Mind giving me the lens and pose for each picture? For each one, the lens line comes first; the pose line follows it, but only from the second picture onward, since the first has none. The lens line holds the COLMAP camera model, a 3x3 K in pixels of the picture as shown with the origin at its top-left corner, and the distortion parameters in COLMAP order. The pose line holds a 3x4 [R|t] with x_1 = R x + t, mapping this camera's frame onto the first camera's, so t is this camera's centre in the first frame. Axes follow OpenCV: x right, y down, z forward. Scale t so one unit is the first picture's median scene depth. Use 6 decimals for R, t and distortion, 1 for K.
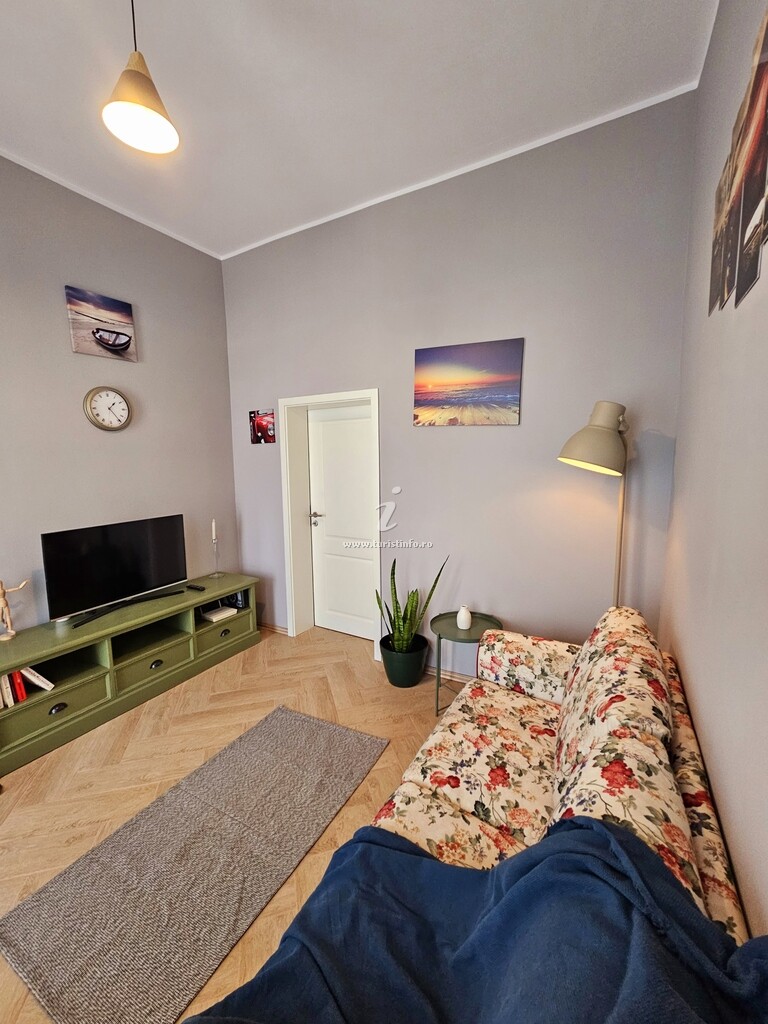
lens RADIAL K [[424.0, 0, 385.2], [0, 424.0, 514.9], [0, 0, 1]] dist [-0.001255, -0.000028]
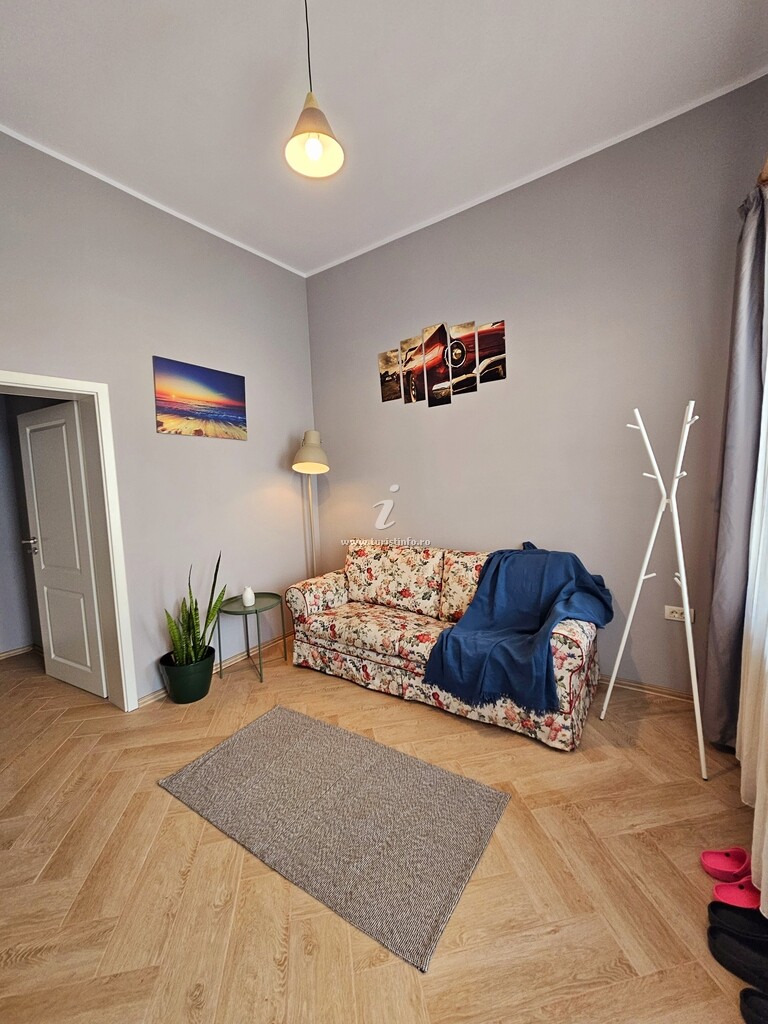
lens RADIAL K [[424.0, 0, 383.7], [0, 424.0, 514.1], [0, 0, 1]] dist [-0.001255, -0.000028]
pose [[0.098211, -0.083755, 0.991635, -0.946225], [0.176905, 0.982051, 0.065425, 0.003619], [-0.979316, 0.169000, 0.111265, 0.452197]]
